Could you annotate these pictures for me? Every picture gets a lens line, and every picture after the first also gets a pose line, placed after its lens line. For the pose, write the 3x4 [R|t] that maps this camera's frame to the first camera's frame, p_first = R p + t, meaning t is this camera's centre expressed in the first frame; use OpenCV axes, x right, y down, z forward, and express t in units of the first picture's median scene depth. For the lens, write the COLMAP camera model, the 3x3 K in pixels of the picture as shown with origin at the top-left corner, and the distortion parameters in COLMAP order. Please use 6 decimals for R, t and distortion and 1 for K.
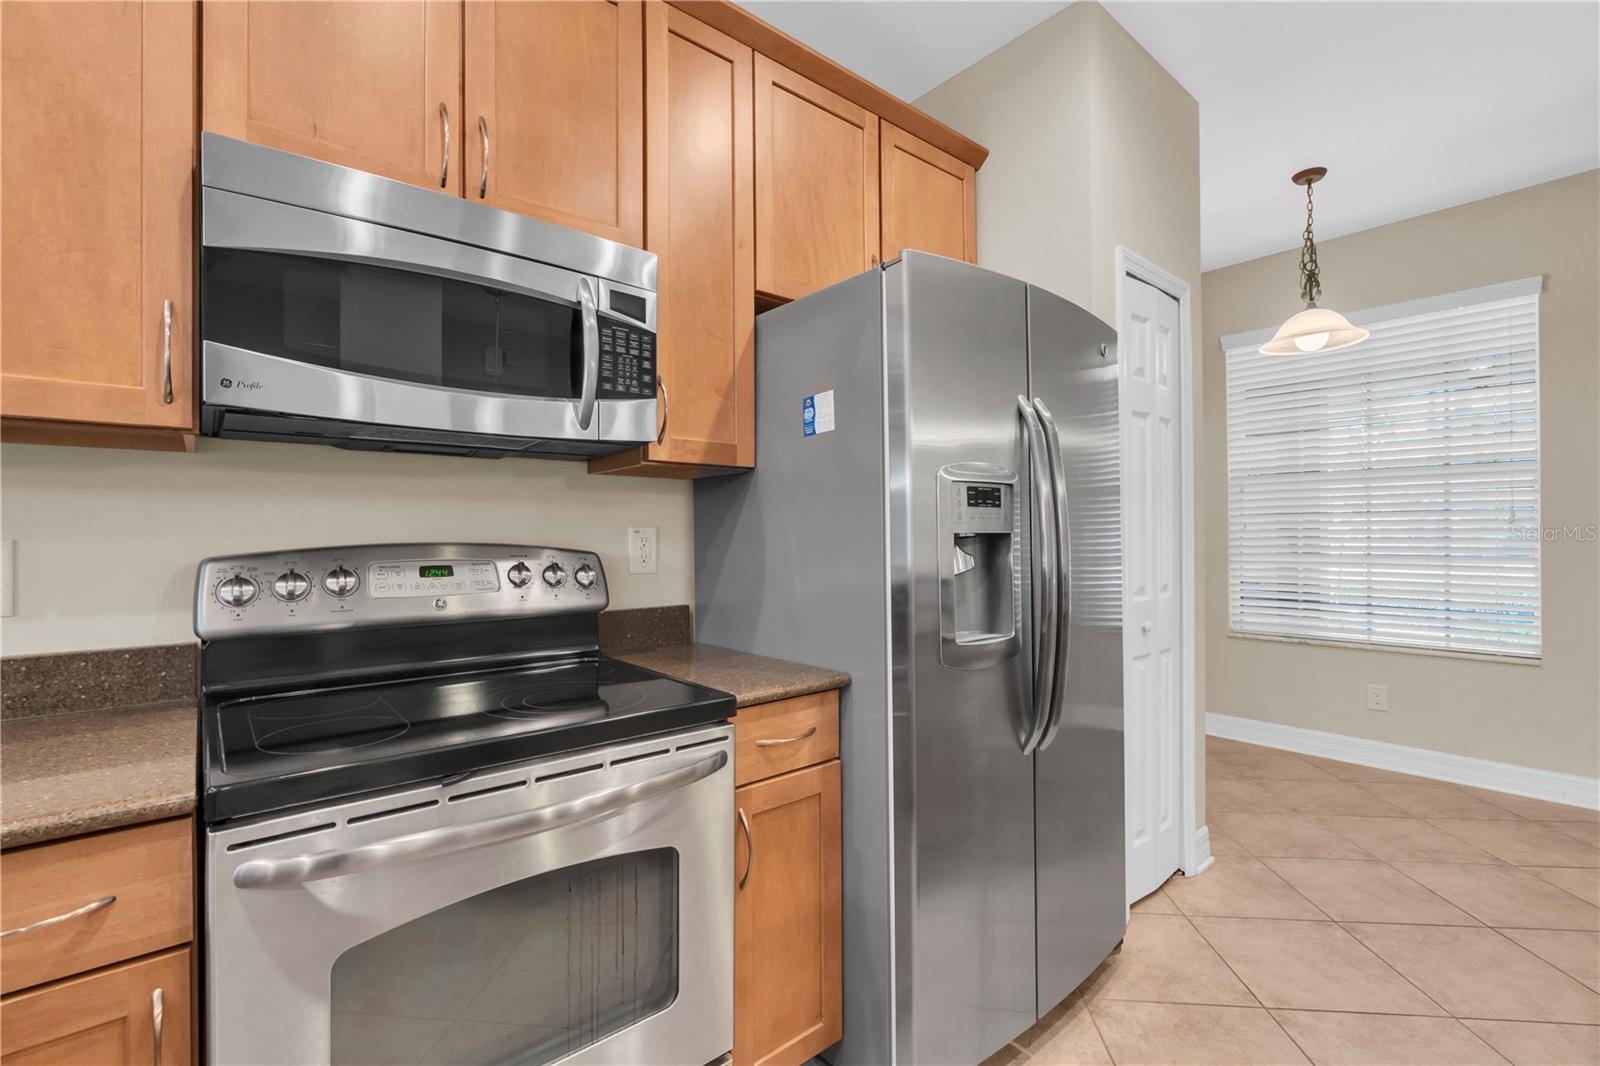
lens RADIAL K [[716.2, 0, 797.7], [0, 716.2, 536.4], [0, 0, 1]] dist [-0.013107, 0.005760]
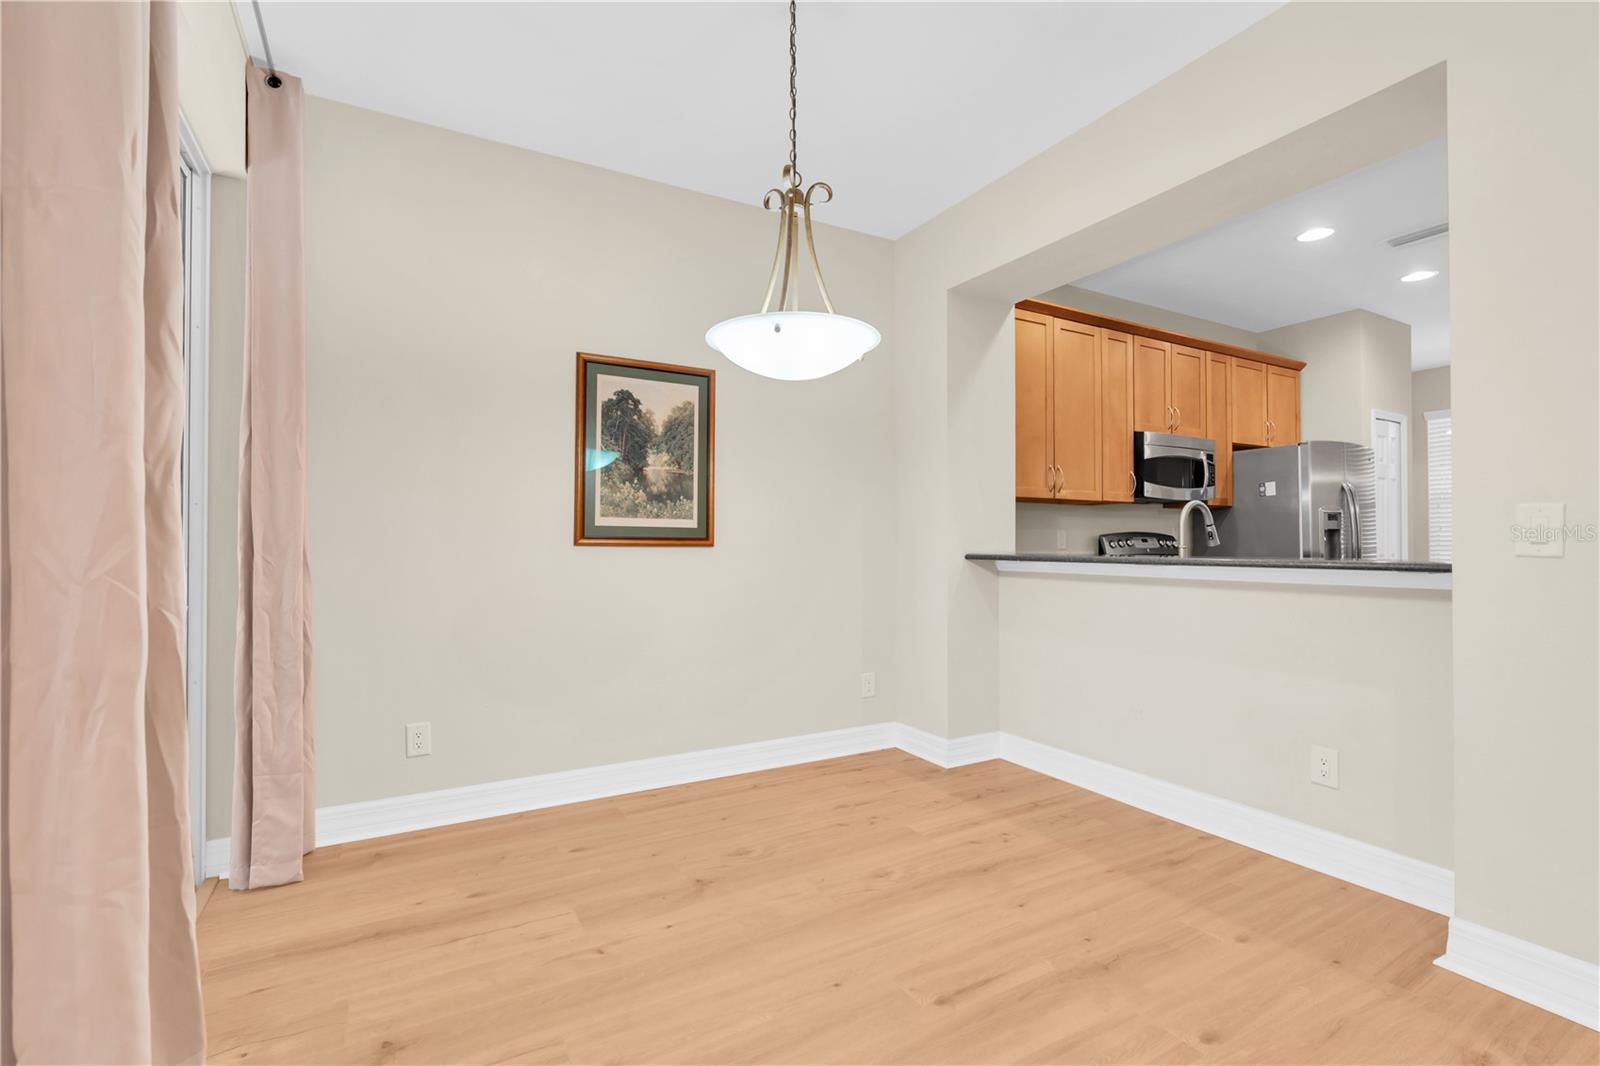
lens RADIAL K [[716.2, 0, 797.7], [0, 716.2, 536.4], [0, 0, 1]] dist [-0.013107, 0.005760]
pose [[0.982407, 0.001431, -0.186745, -0.803154], [-0.003084, 0.999959, -0.008561, 0.034406], [0.186725, 0.008987, 0.982371, -1.364018]]
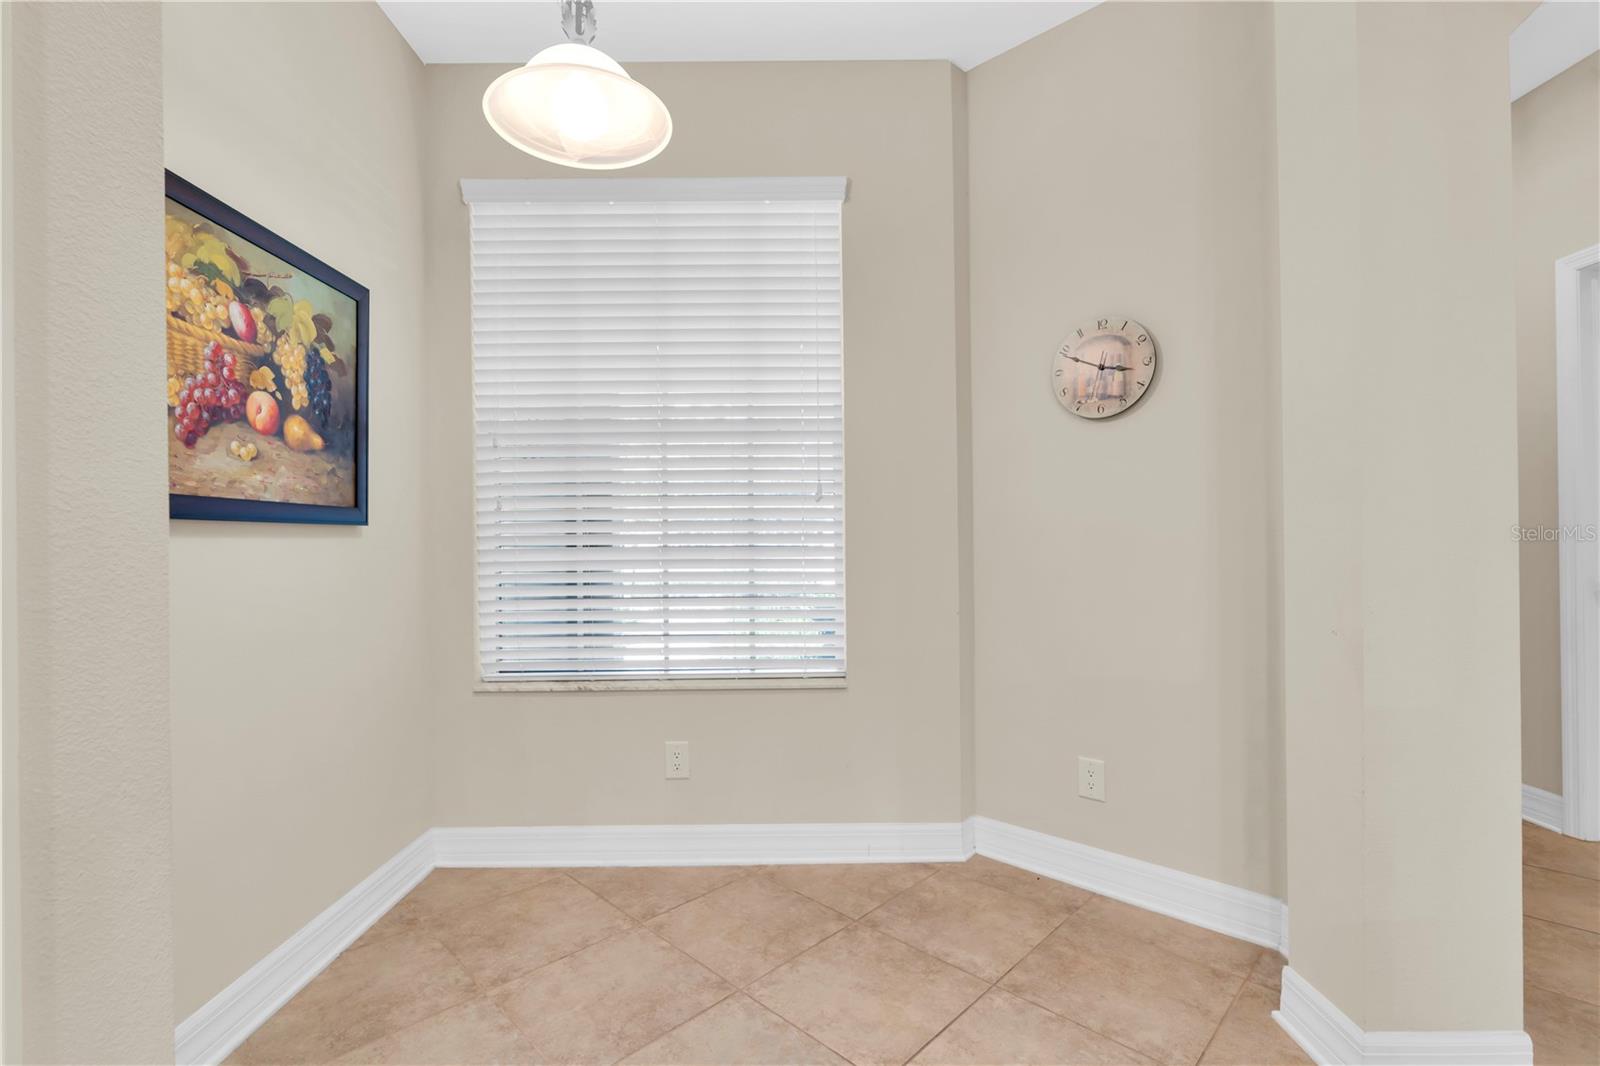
lens RADIAL K [[716.2, 0, 797.7], [0, 716.2, 536.4], [0, 0, 1]] dist [-0.013107, 0.005760]
pose [[0.642580, 0.001077, 0.766218, 0.514246], [0.006934, 0.999950, -0.007221, 0.030170], [-0.766187, 0.009953, 0.642540, 0.663021]]
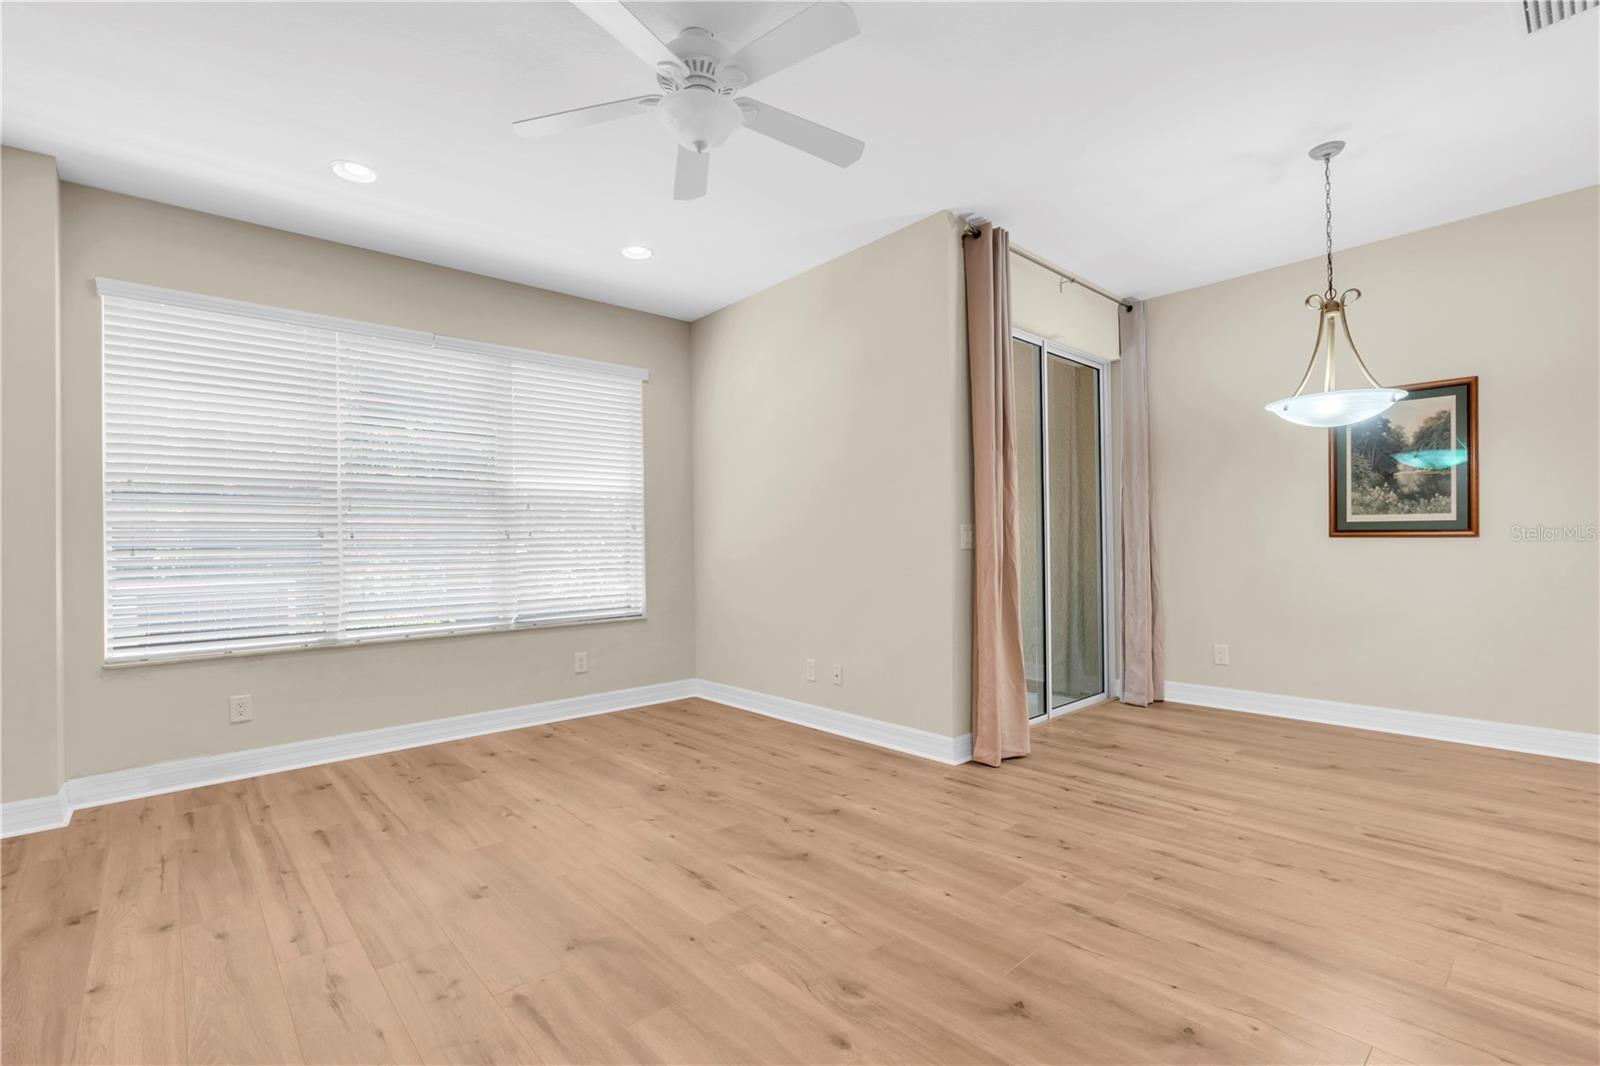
lens RADIAL K [[716.2, 0, 797.7], [0, 716.2, 536.4], [0, 0, 1]] dist [-0.013107, 0.005760]
pose [[0.031507, -0.005417, -0.999489, 0.173951], [0.015989, 0.999860, -0.004915, 0.027580], [0.999376, -0.015826, 0.031590, -1.521307]]
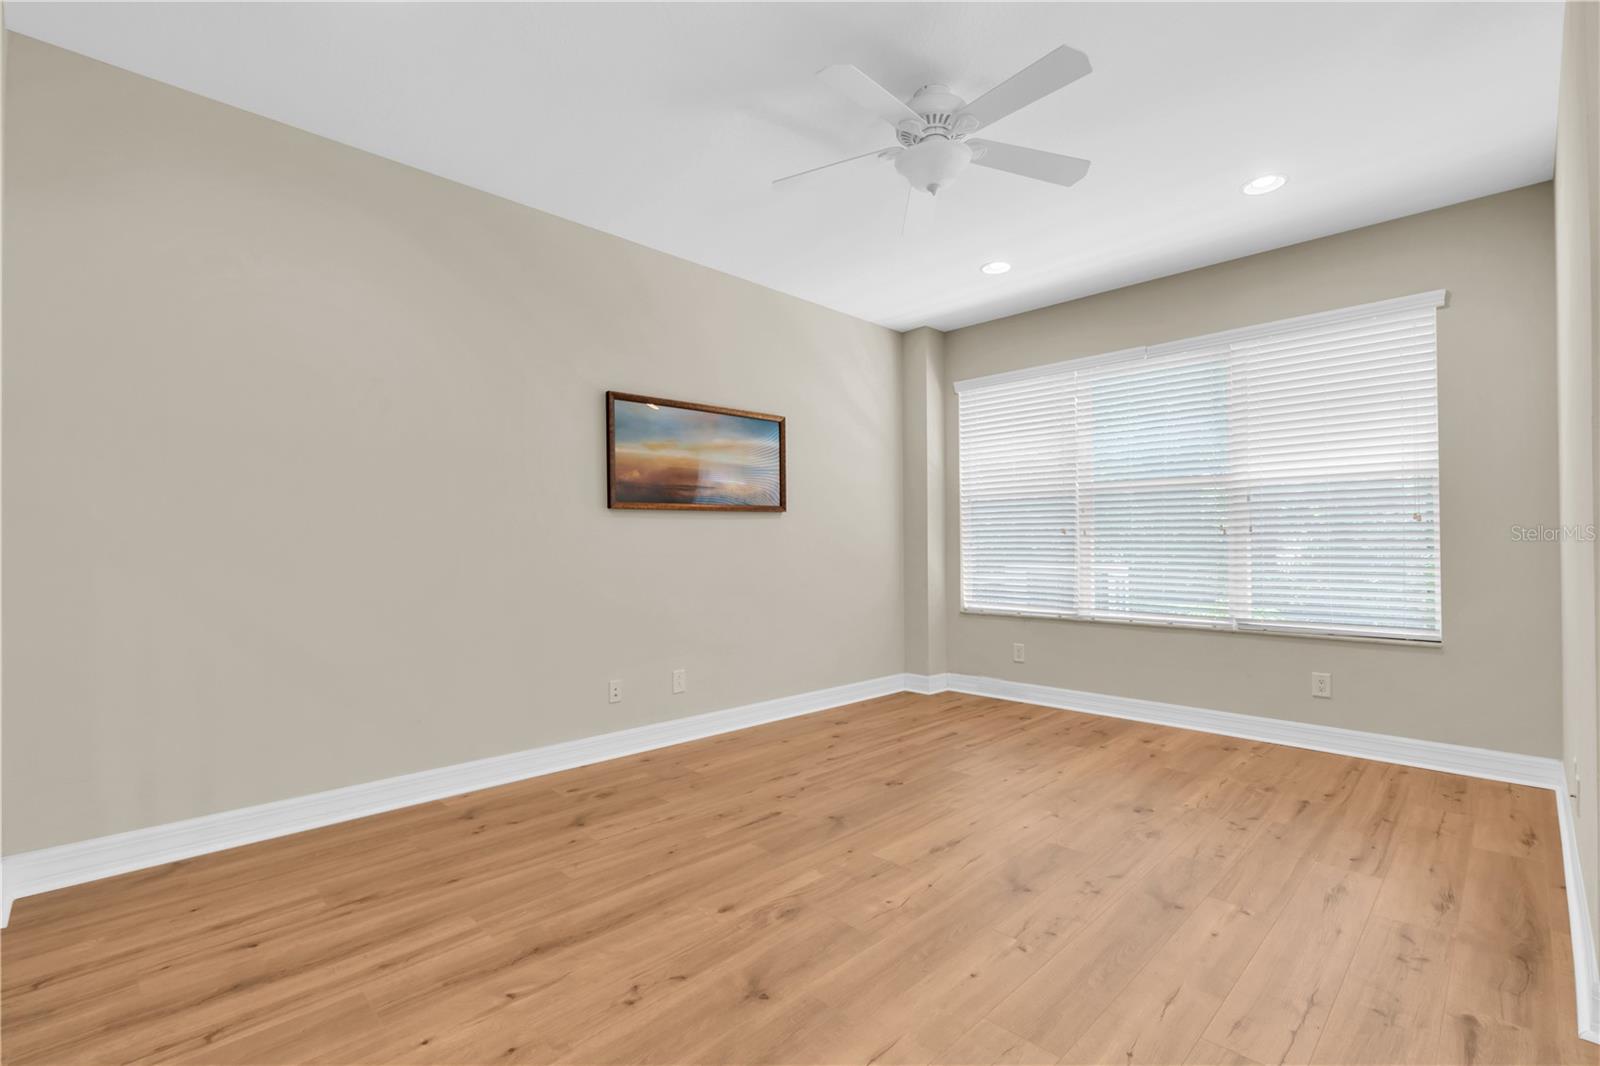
lens RADIAL K [[716.2, 0, 797.7], [0, 716.2, 536.4], [0, 0, 1]] dist [-0.013107, 0.005760]
pose [[-0.996840, 0.008254, -0.079002, -0.445666], [0.009280, 0.999877, -0.012619, 0.029886], [0.078889, -0.013313, -0.996795, -0.638832]]
